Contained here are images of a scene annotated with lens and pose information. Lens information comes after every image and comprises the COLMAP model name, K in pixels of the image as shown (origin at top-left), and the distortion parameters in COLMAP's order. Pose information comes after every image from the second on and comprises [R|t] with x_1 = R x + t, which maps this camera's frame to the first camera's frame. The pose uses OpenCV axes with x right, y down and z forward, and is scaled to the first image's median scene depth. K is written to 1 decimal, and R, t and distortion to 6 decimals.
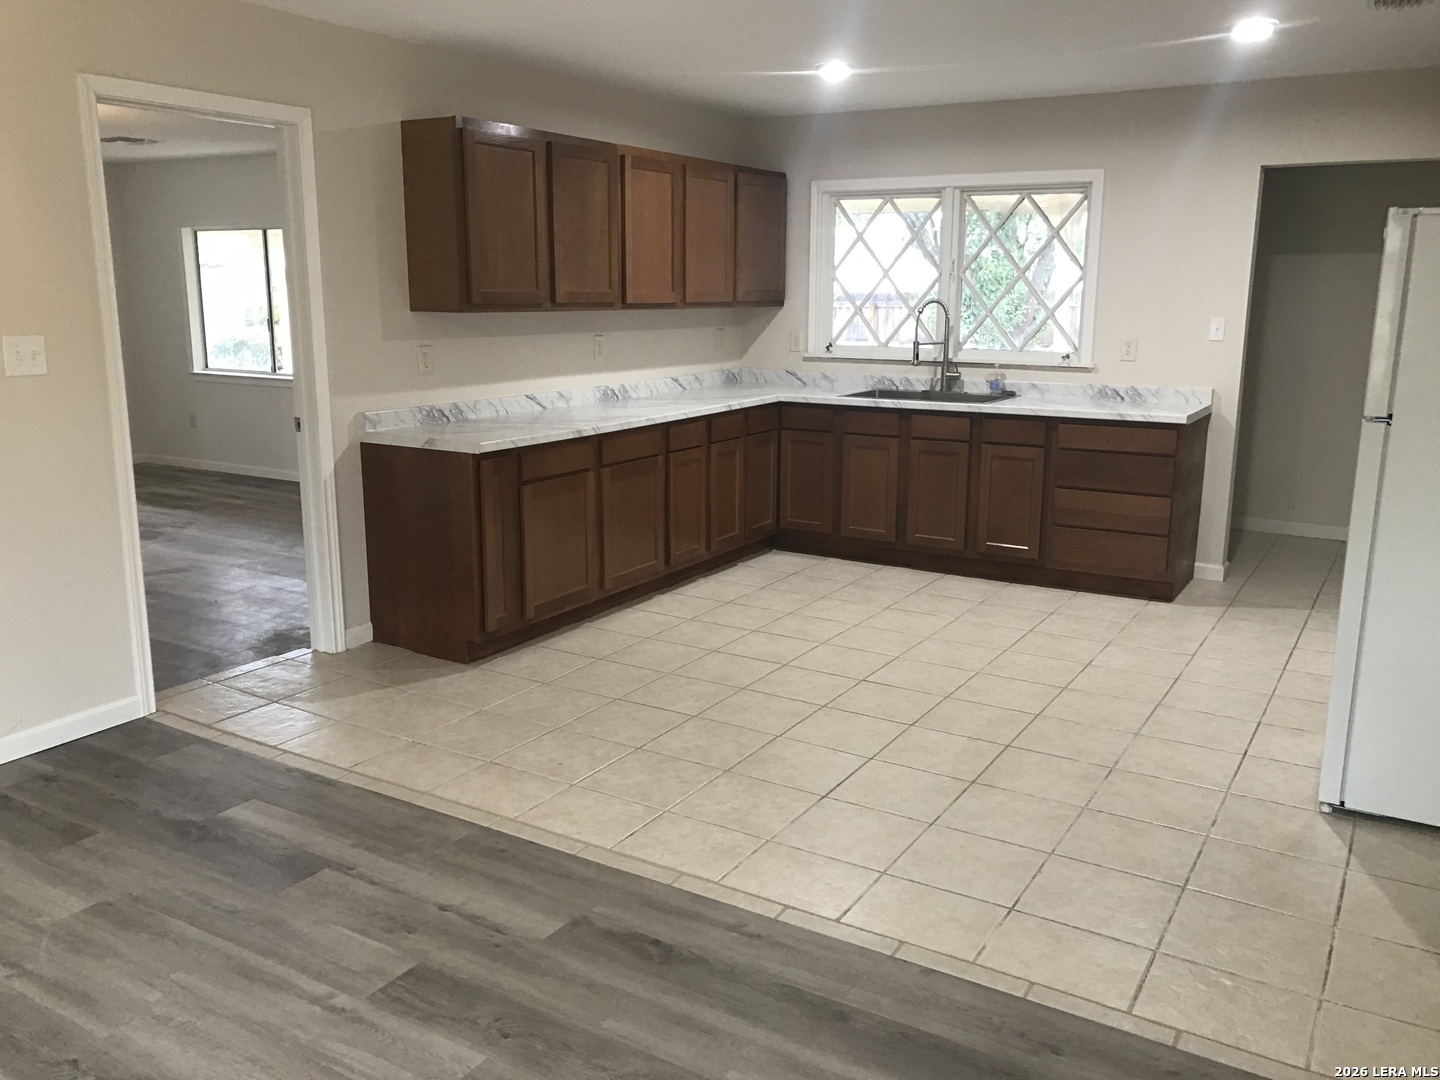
lens RADIAL K [[1174.6, 0, 721.1], [0, 1174.6, 536.7], [0, 0, 1]] dist [0.055091, -0.060863]
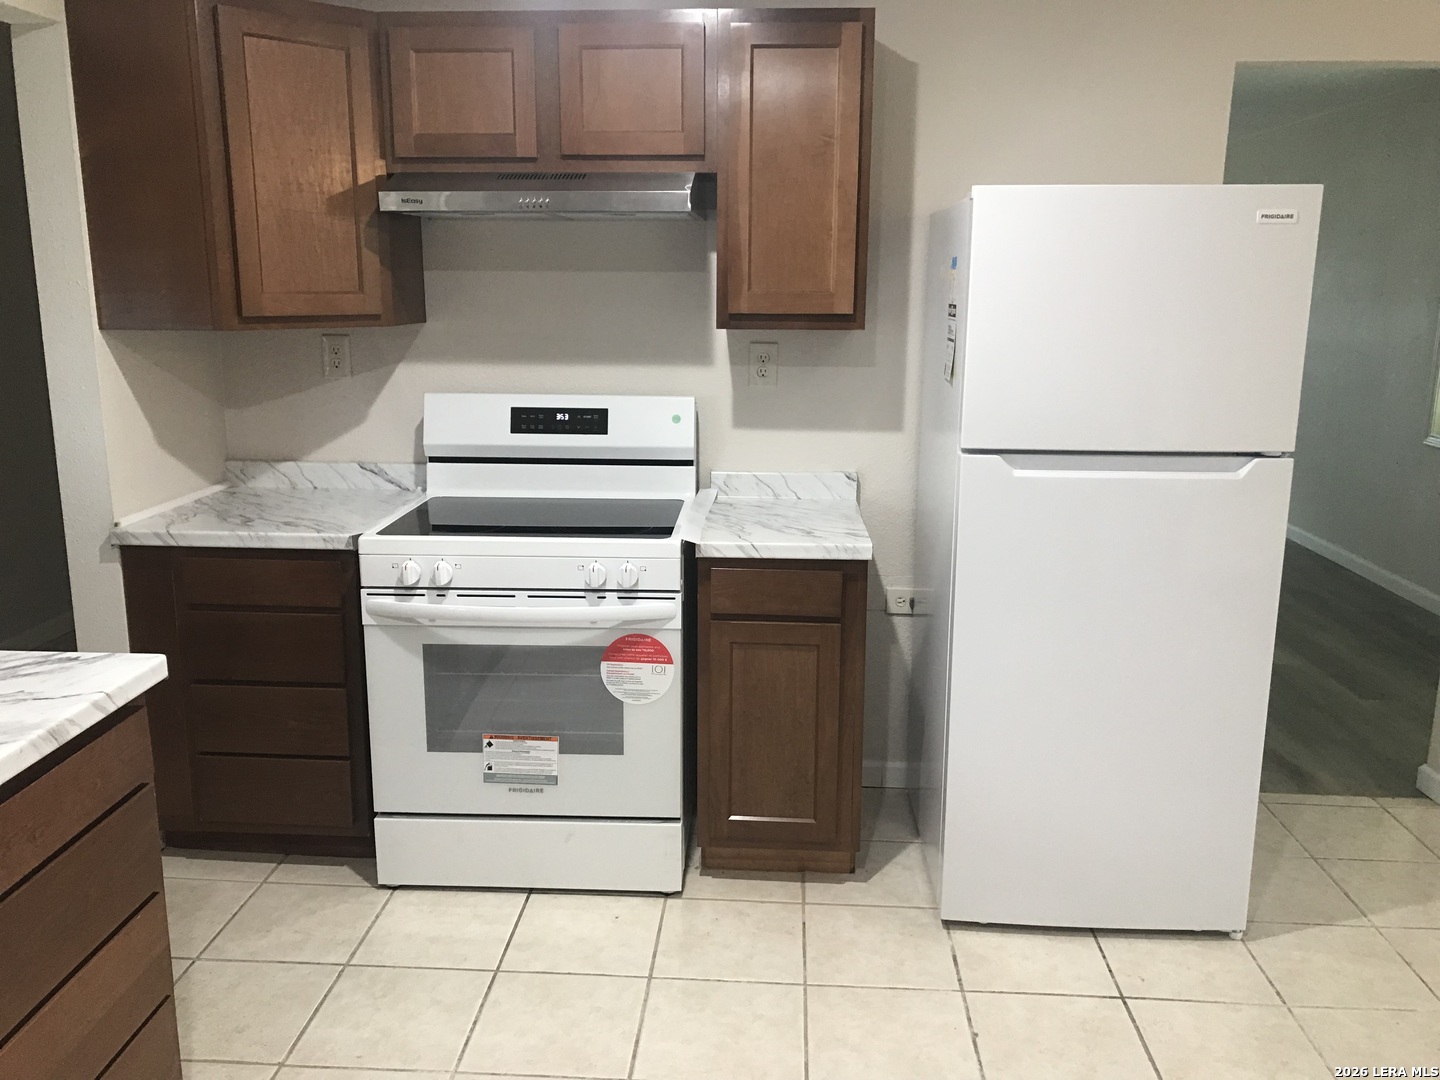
lens RADIAL K [[1174.6, 0, 729.2], [0, 1174.6, 524.8], [0, 0, 1]] dist [0.055091, -0.060863]
pose [[-0.478362, -0.191111, 0.857115, 0.026758], [0.174923, 0.935736, 0.306267, -0.233276], [-0.860565, 0.296436, -0.414191, 1.071010]]
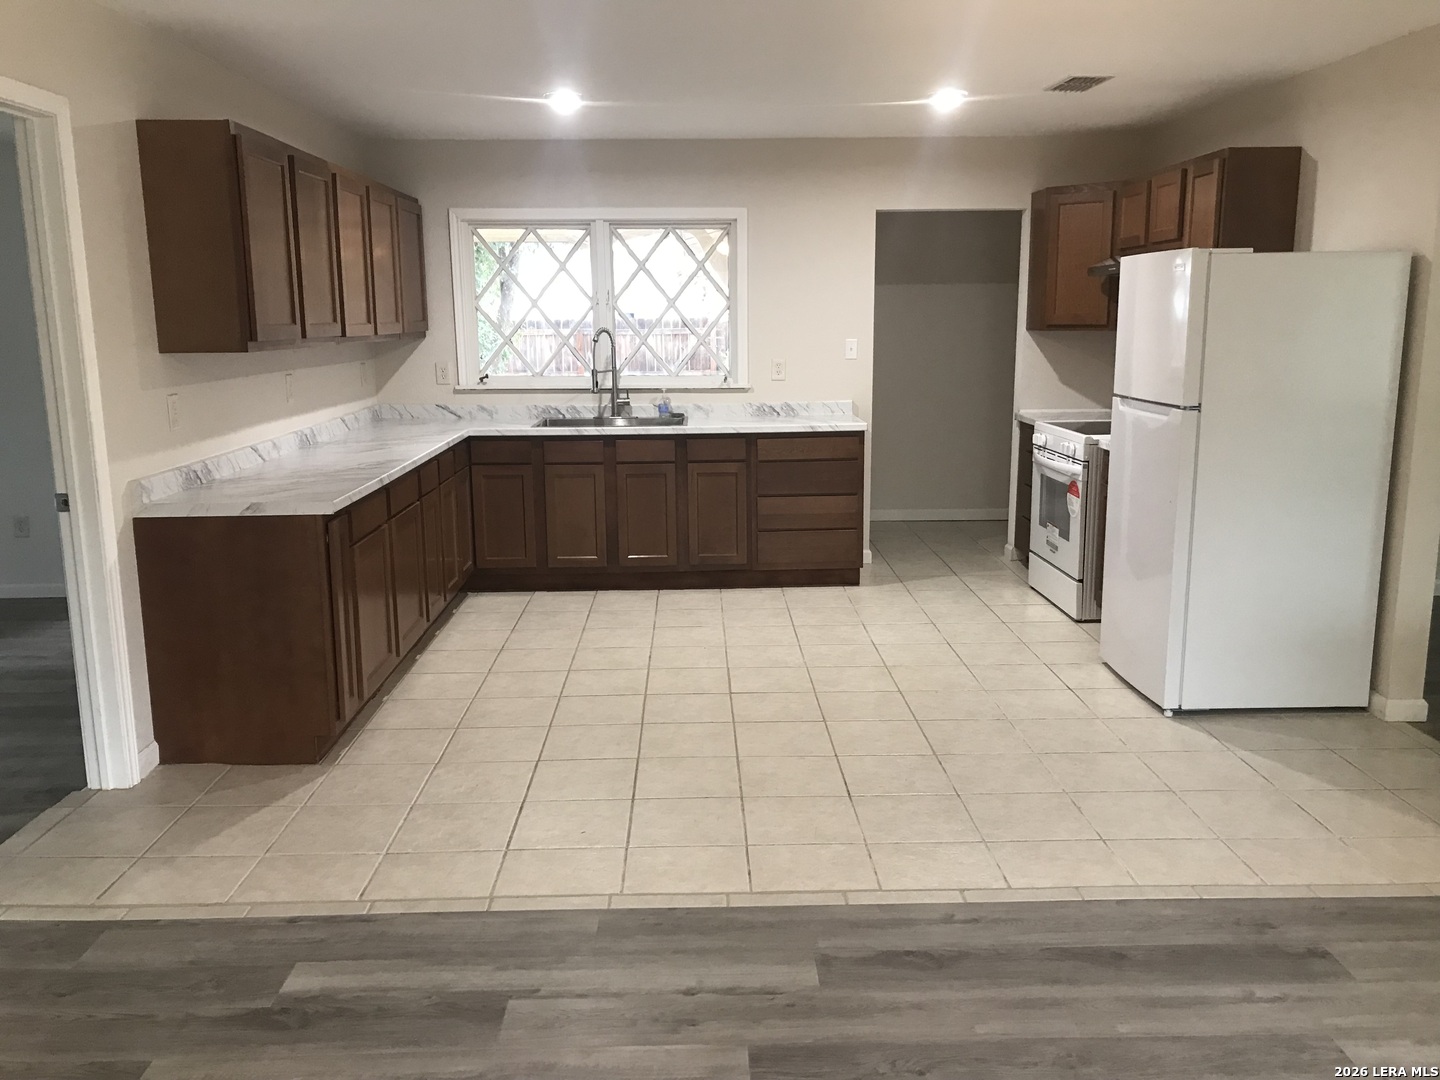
lens RADIAL K [[1174.6, 0, 716.9], [0, 1174.6, 539.8], [0, 0, 1]] dist [0.055091, -0.060863]
pose [[0.841134, -0.115391, 0.528374, -0.383203], [0.127411, 0.991755, 0.013760, -0.025254], [-0.525605, 0.055747, 0.848900, 0.111333]]
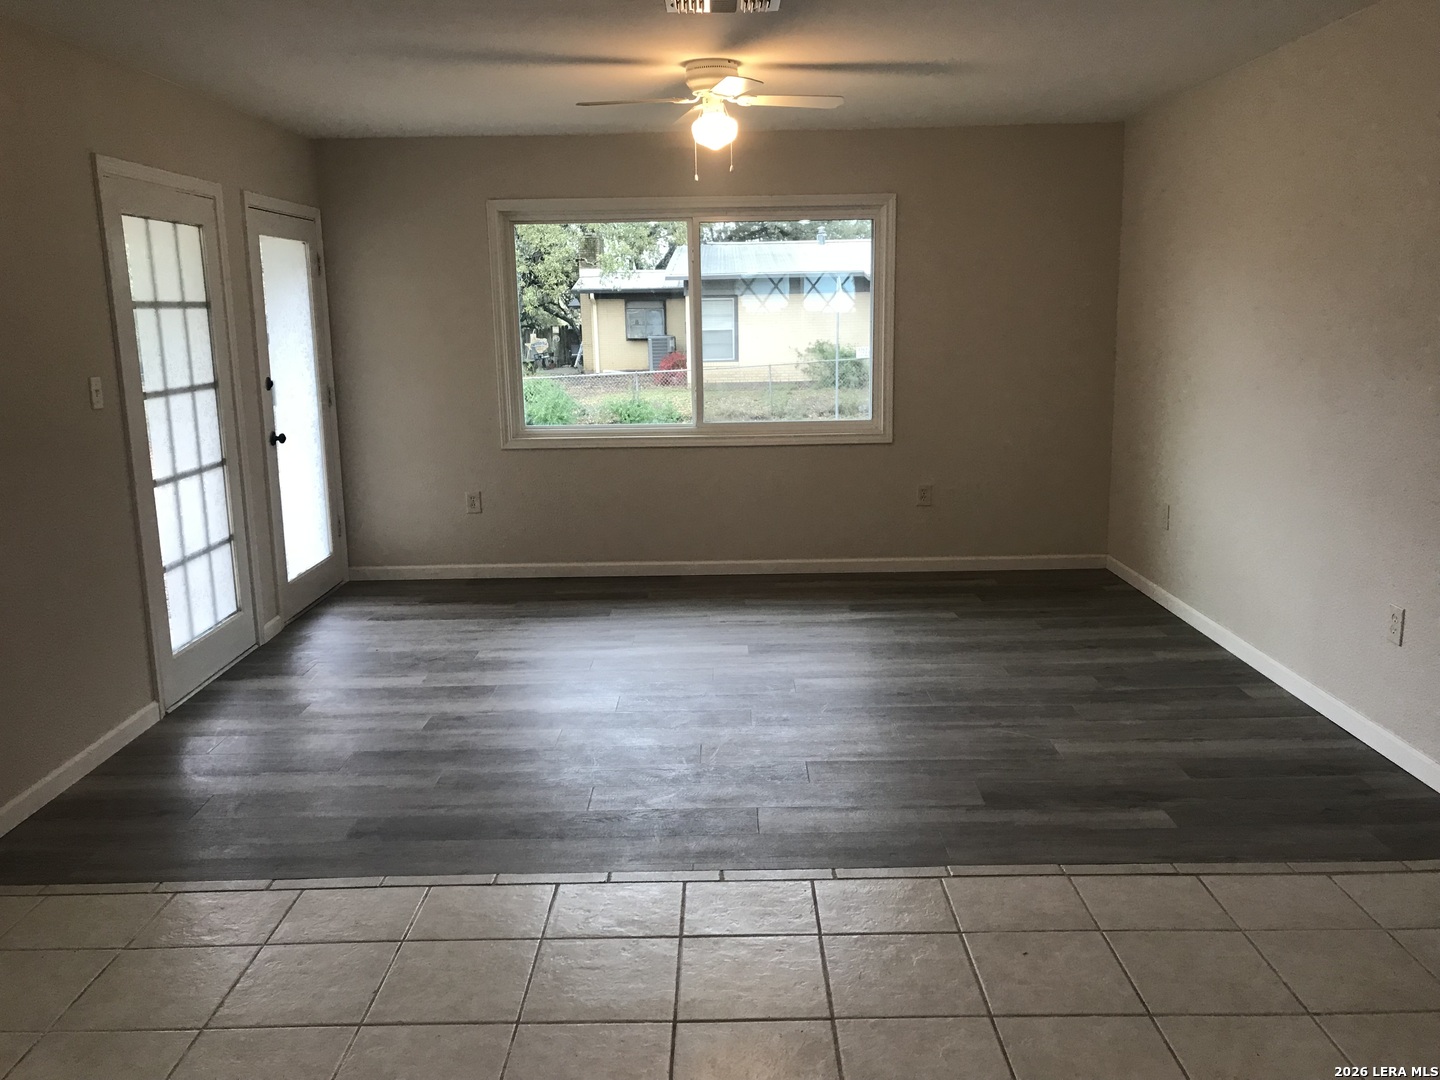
lens RADIAL K [[1174.6, 0, 718.0], [0, 1174.6, 538.8], [0, 0, 1]] dist [0.055091, -0.060863]
pose [[-0.854469, 0.110671, -0.507577, 0.282971], [-0.099572, 0.924041, 0.369099, -0.227582], [0.509870, 0.365924, -0.778545, 1.038090]]
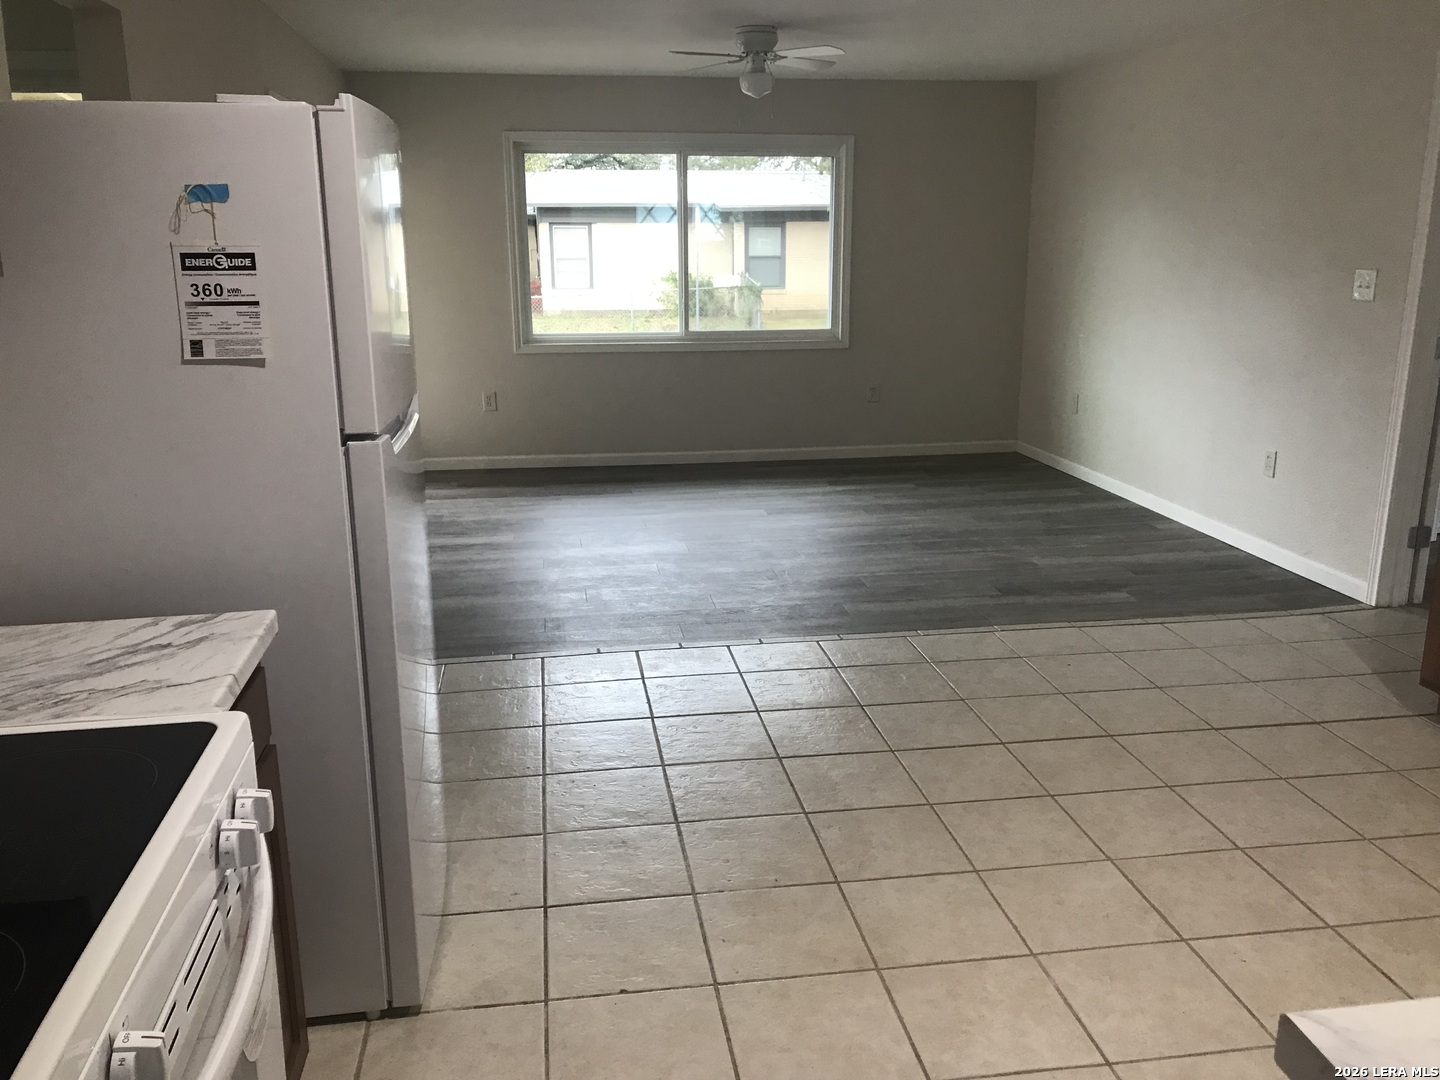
lens RADIAL K [[1174.6, 0, 714.9], [0, 1174.6, 535.5], [0, 0, 1]] dist [0.055091, -0.060863]
pose [[-0.767645, 0.157744, -0.621158, 0.591648], [-0.137305, 0.906248, 0.399828, -0.237052], [0.625994, 0.392214, -0.674018, 1.119000]]
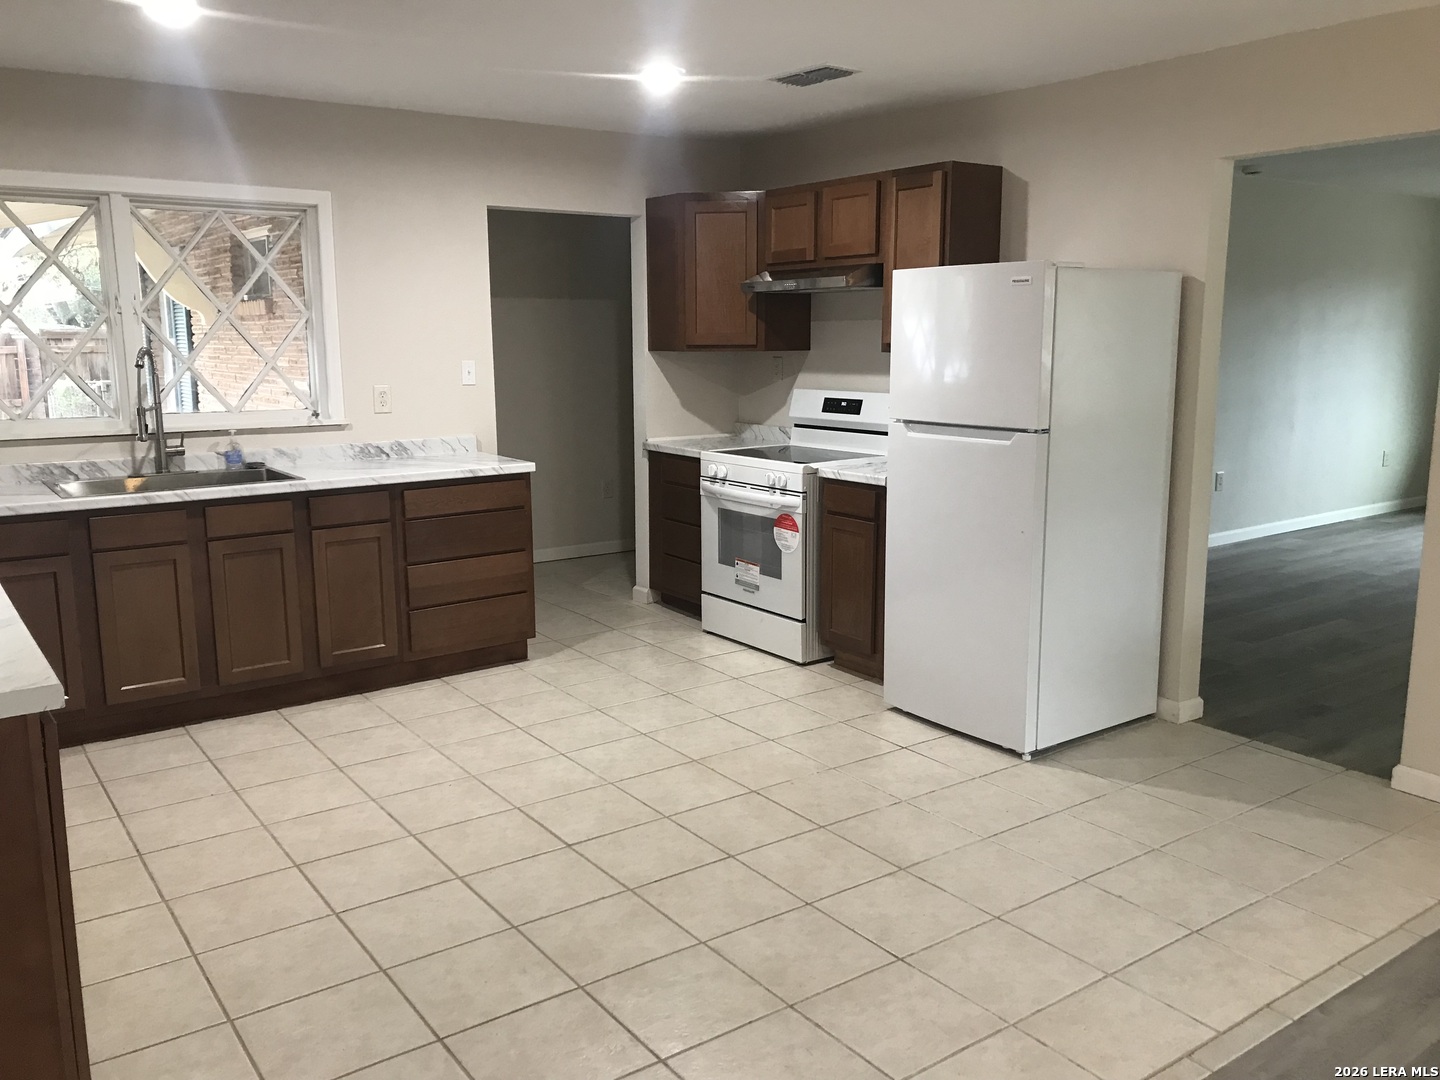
lens RADIAL K [[1174.6, 0, 718.9], [0, 1174.6, 534.4], [0, 0, 1]] dist [0.055091, -0.060863]
pose [[0.388679, -0.166727, 0.906163, -0.451424], [0.200949, 0.975155, 0.093228, -0.112945], [-0.899193, 0.145857, 0.412526, 0.522029]]
